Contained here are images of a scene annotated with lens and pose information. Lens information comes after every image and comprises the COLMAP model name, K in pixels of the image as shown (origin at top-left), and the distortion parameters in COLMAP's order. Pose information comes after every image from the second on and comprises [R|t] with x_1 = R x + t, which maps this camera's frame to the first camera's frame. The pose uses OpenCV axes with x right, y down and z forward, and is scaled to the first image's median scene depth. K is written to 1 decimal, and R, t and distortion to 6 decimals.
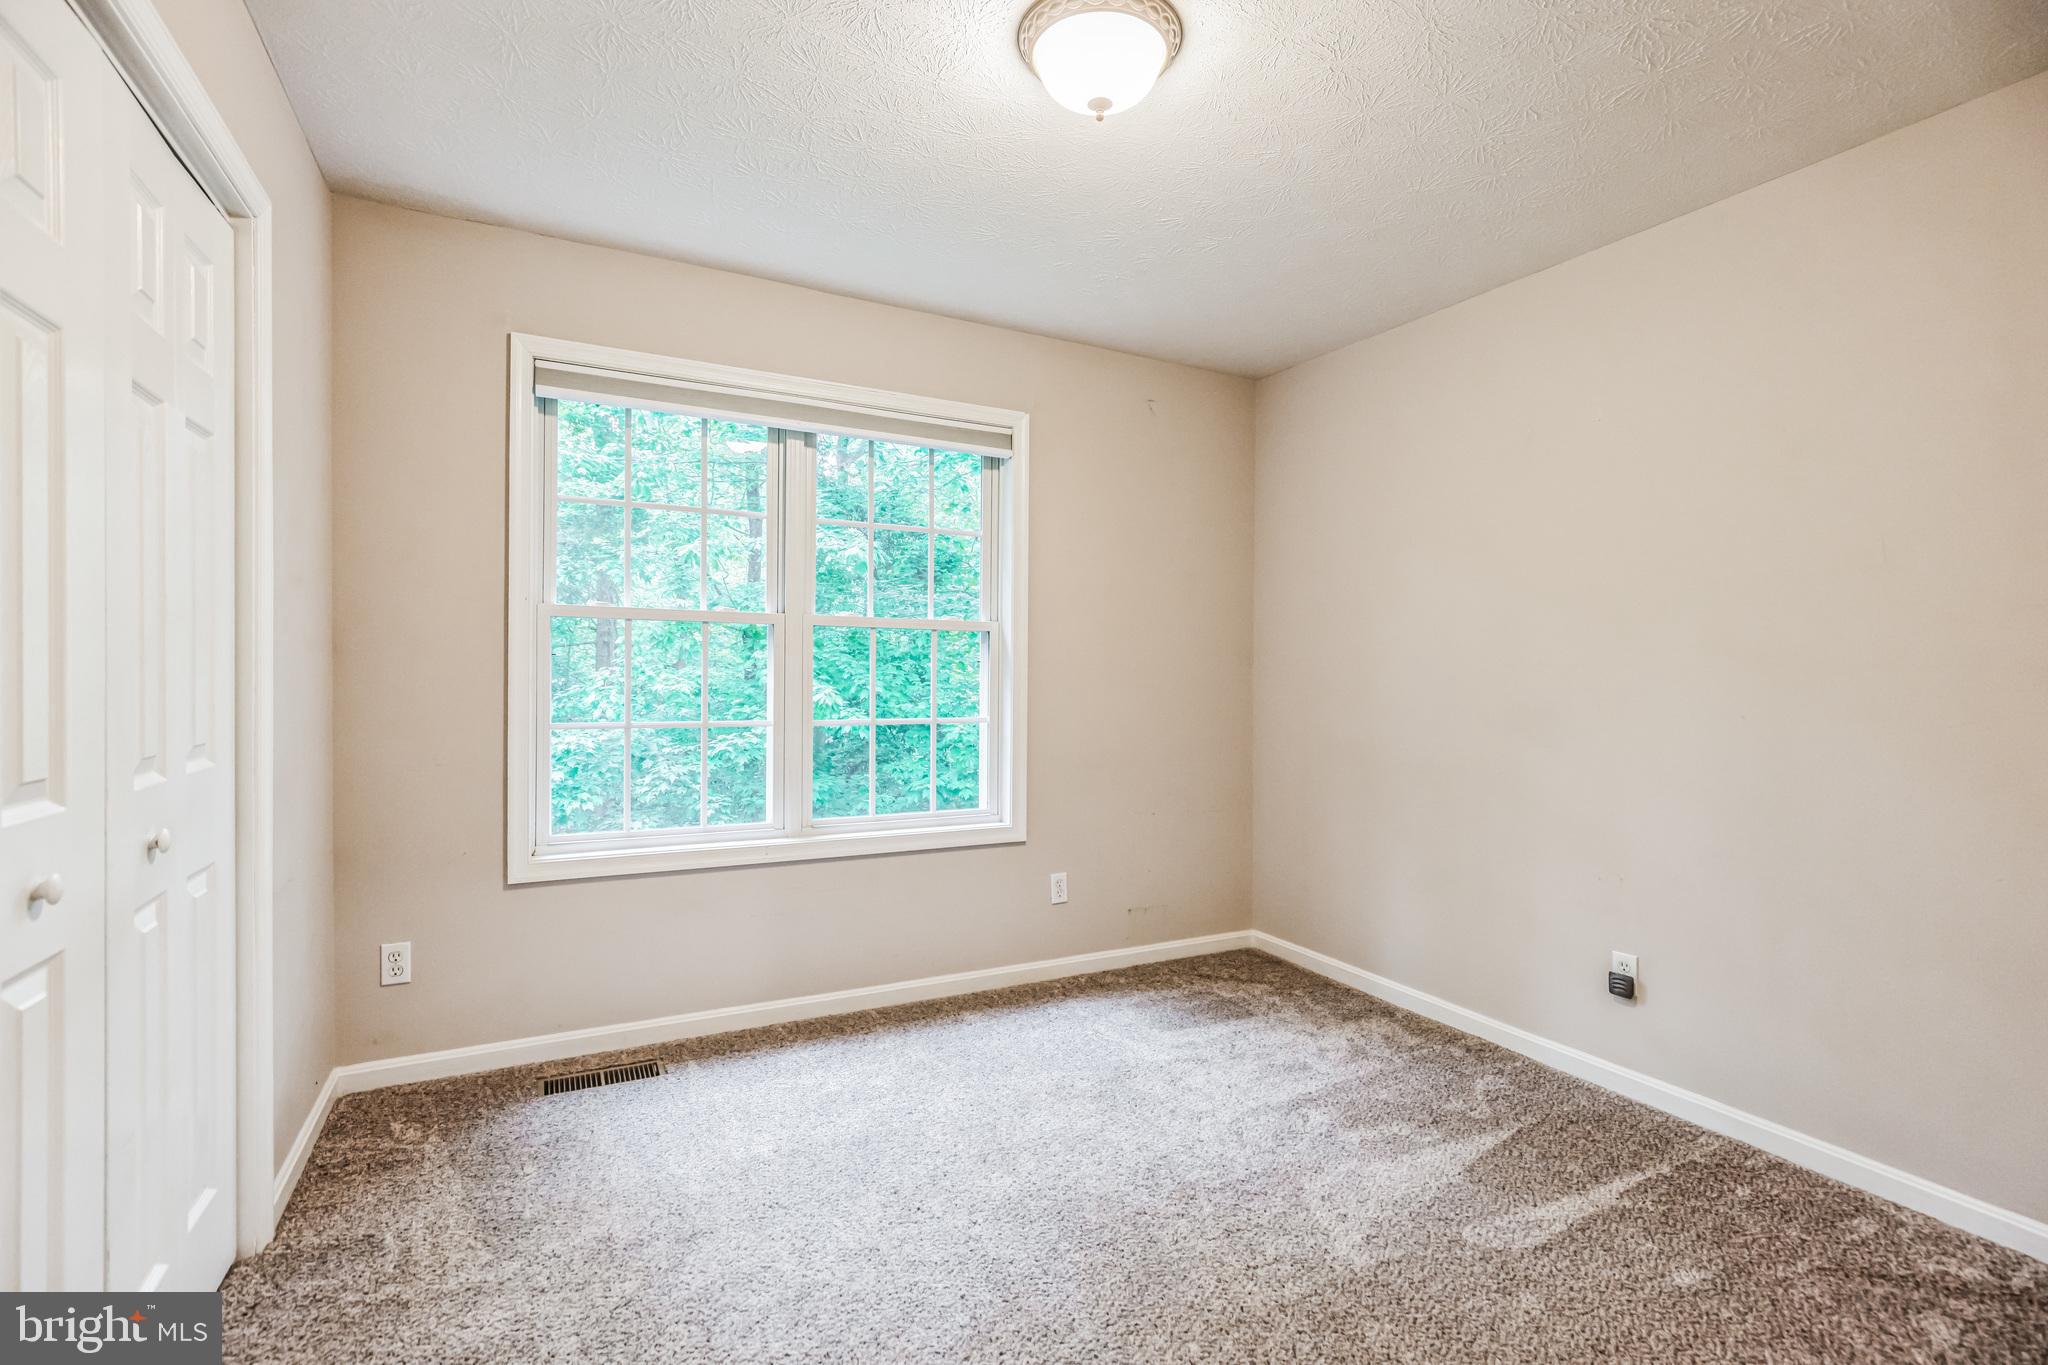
lens RADIAL K [[936.2, 0, 1024.0], [0, 936.2, 682.5], [0, 0, 1]] dist [-0.013310, -0.000033]
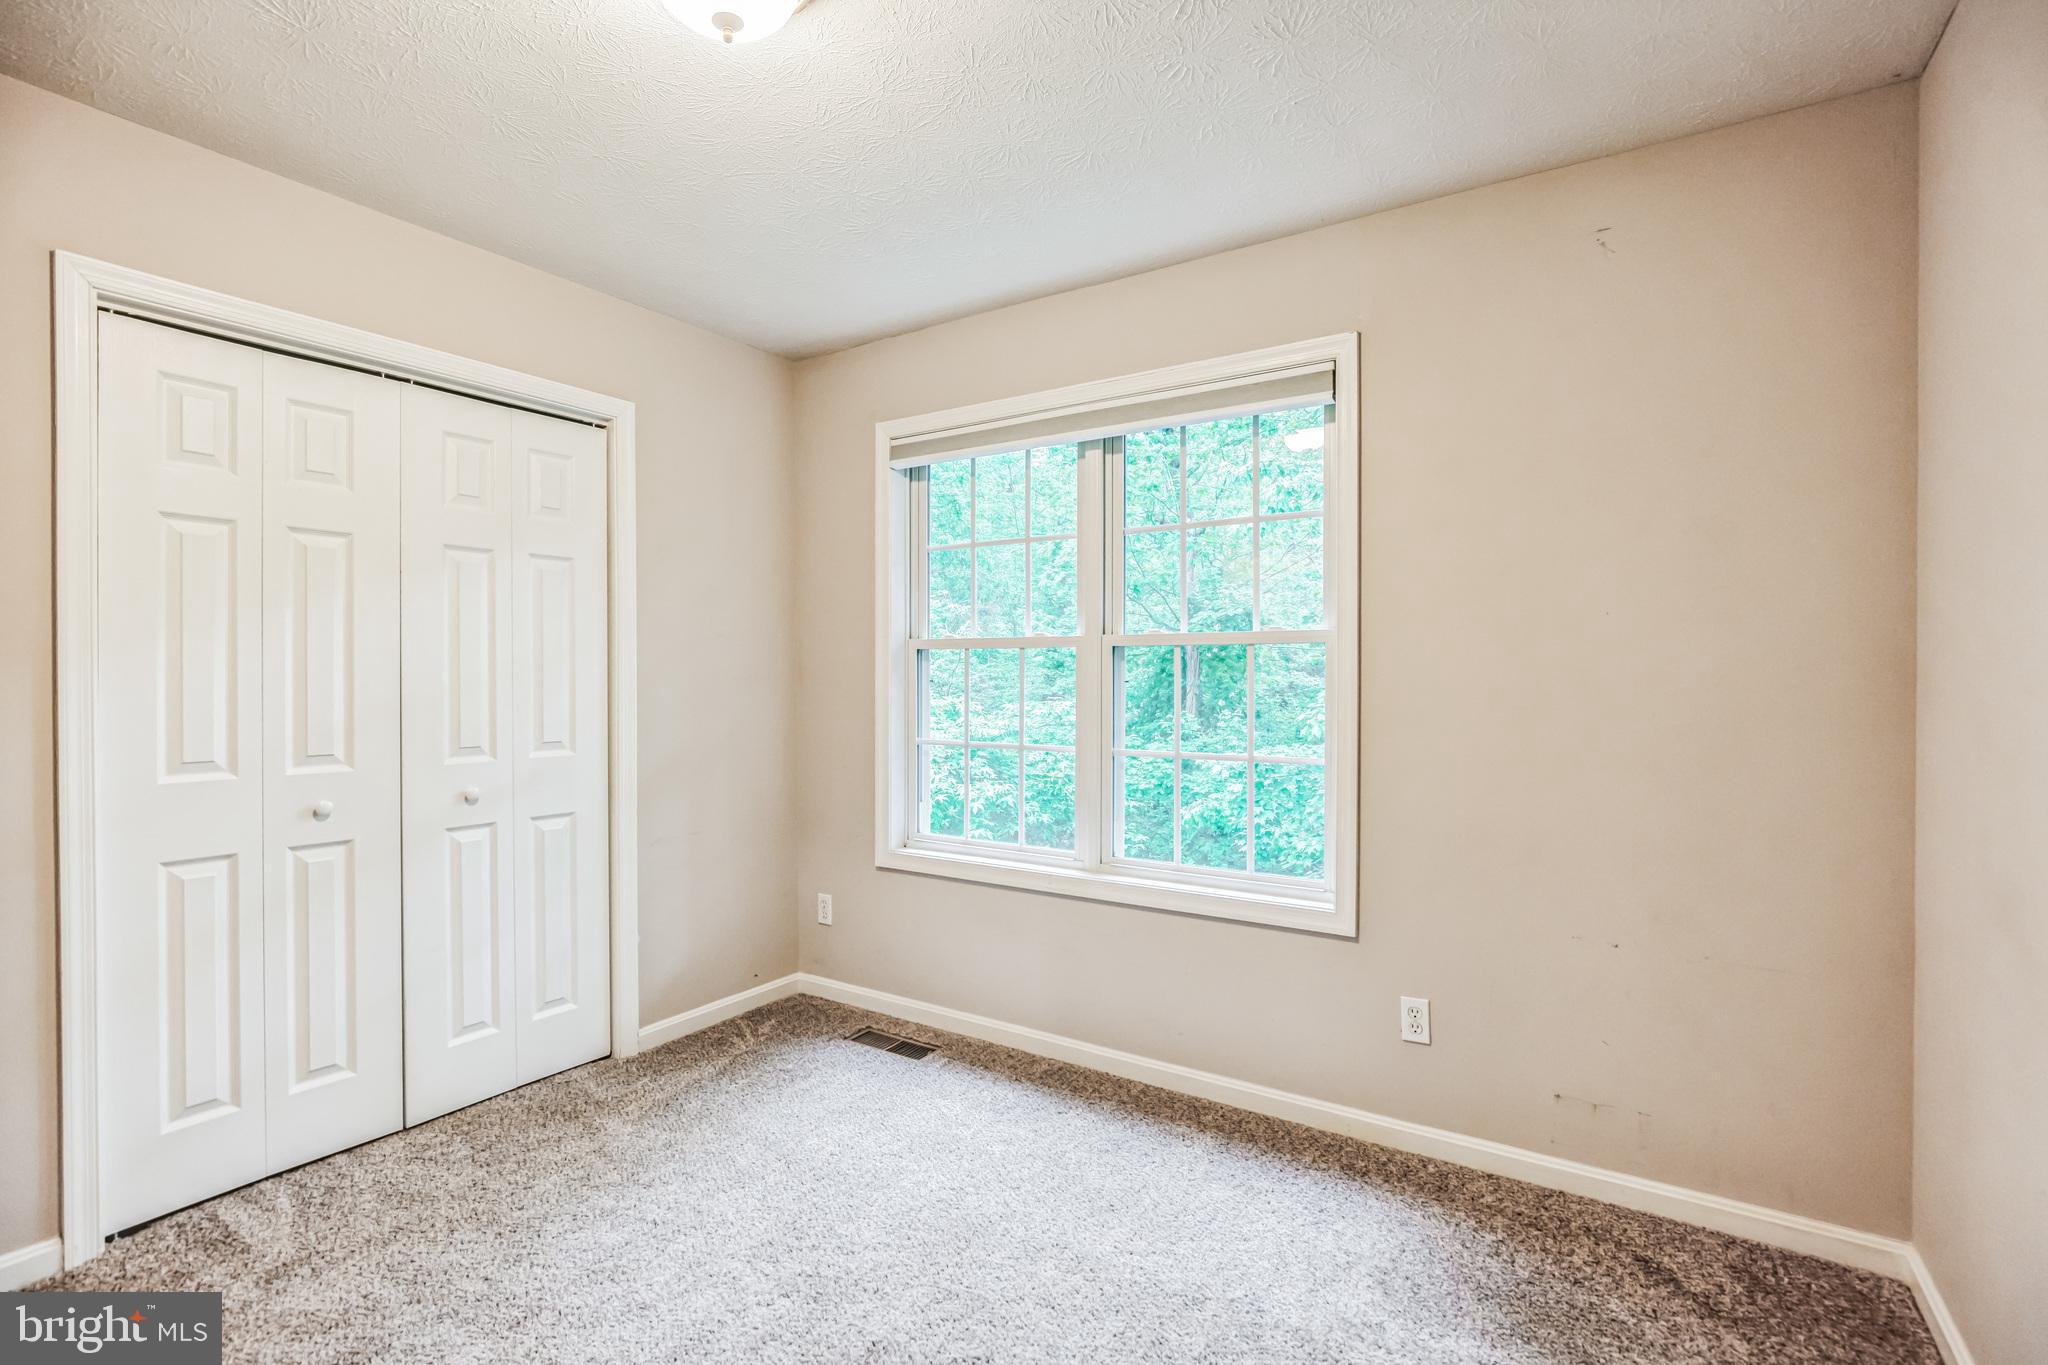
lens RADIAL K [[942.7, 0, 1028.2], [0, 942.7, 696.6], [0, 0, 1]] dist [-0.012210, 0.005680]
pose [[0.489316, 0.013677, -0.871999, 0.611646], [-0.004048, 0.999902, 0.013411, -0.027065], [0.872097, -0.003033, 0.489323, 0.531386]]
